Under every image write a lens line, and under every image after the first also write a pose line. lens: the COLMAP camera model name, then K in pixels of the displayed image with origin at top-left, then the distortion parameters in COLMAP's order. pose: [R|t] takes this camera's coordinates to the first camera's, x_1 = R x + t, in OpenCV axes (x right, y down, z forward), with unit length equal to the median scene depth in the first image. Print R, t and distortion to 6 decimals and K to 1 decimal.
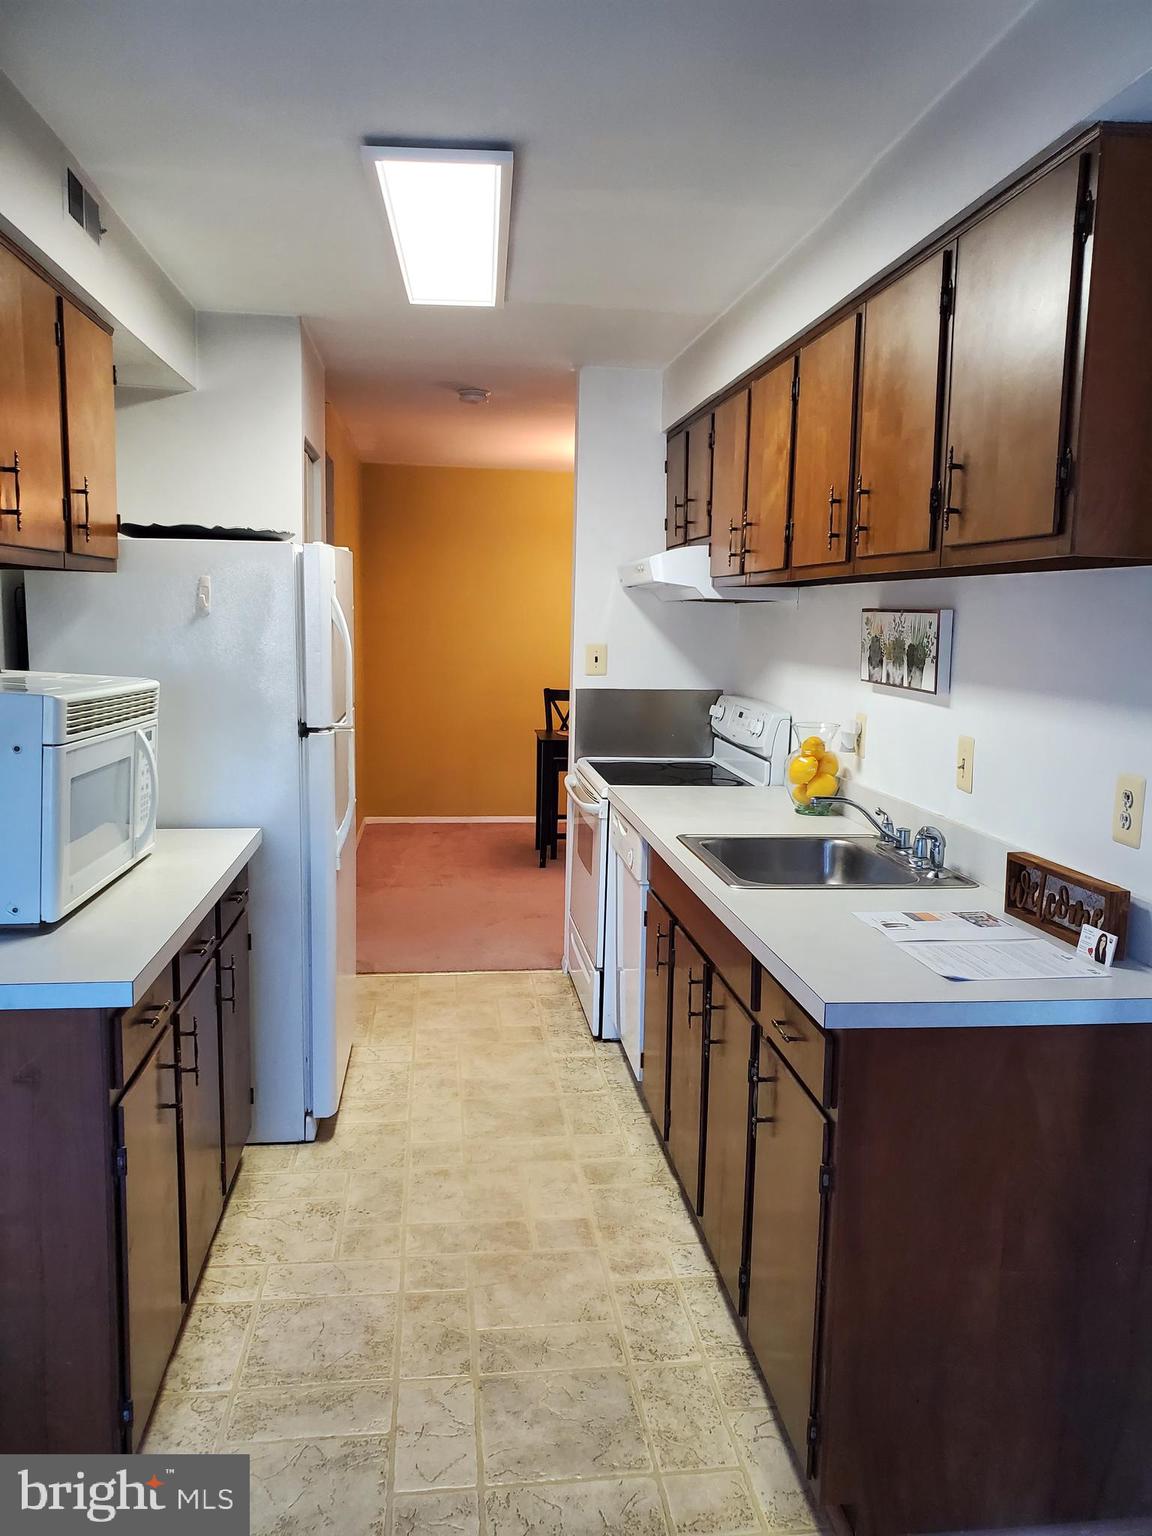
lens RADIAL K [[1193.1, 0, 576.0], [0, 1193.1, 774.8], [0, 0, 1]] dist [0.097924, -0.256199]
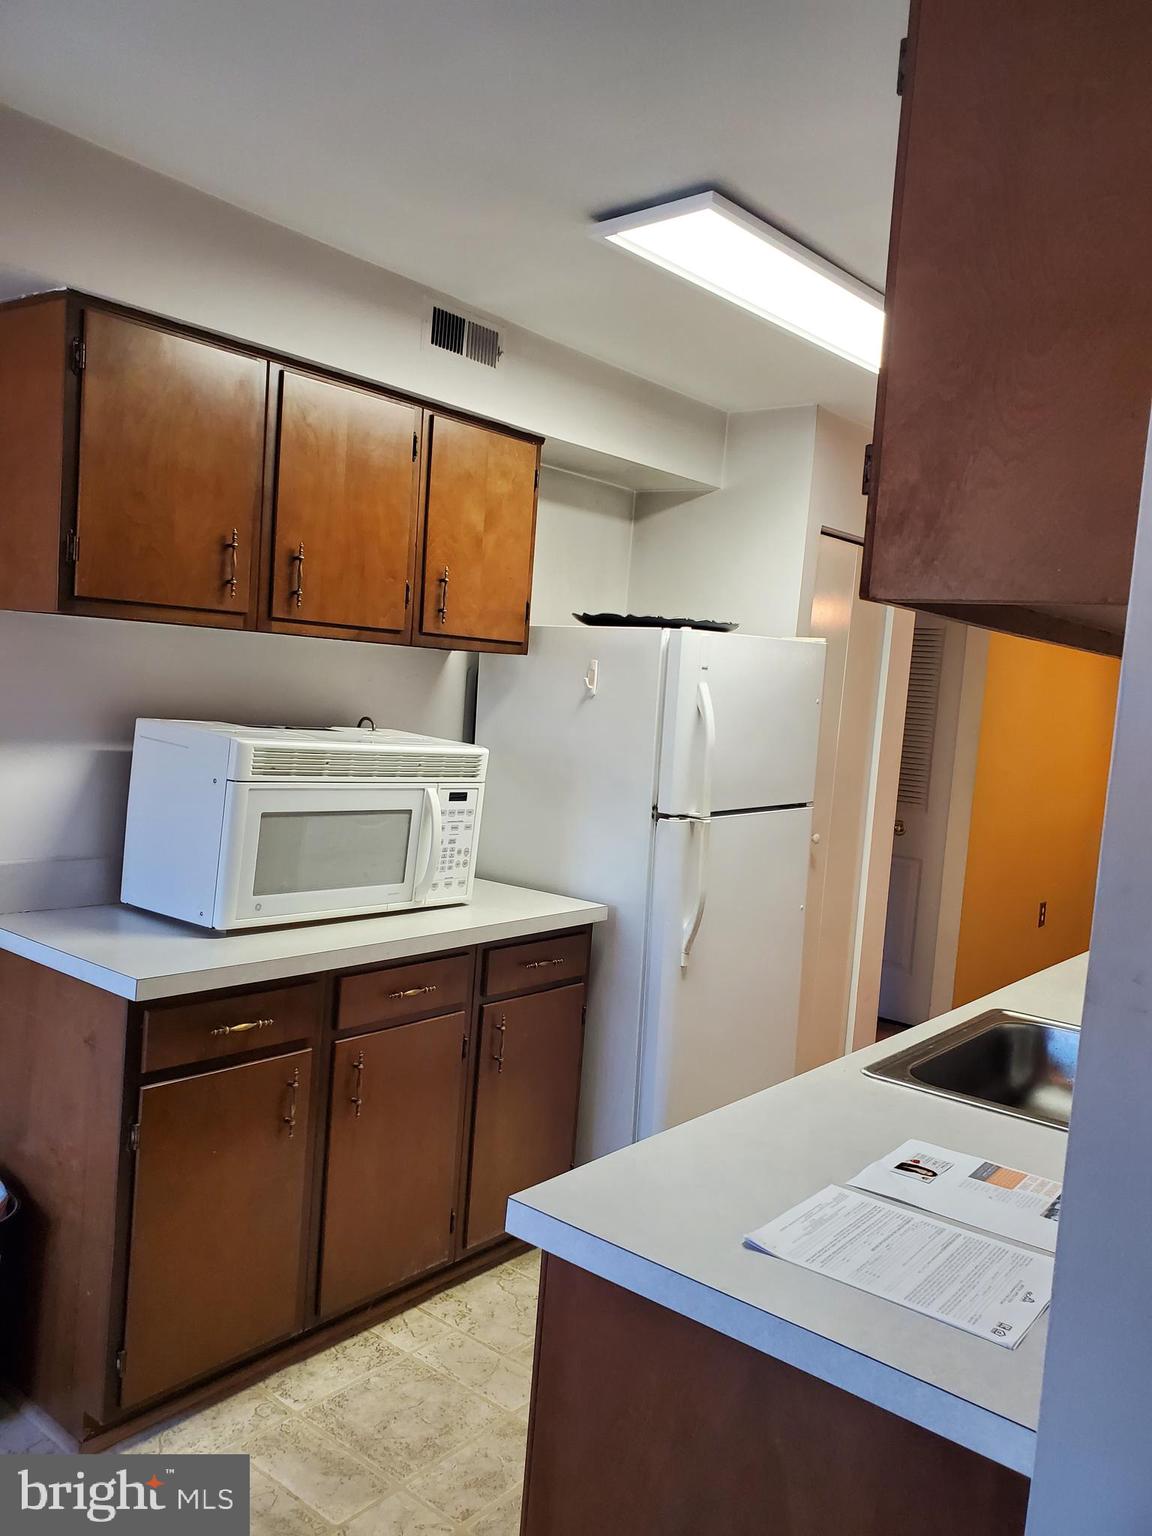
lens RADIAL K [[1178.5, 0, 549.6], [0, 1178.5, 770.1], [0, 0, 1]] dist [0.085640, -0.141378]
pose [[0.680409, 0.077591, -0.728714, 0.460474], [-0.148225, 0.988398, -0.033158, -0.031521], [0.717686, 0.130575, 0.684015, 0.296435]]
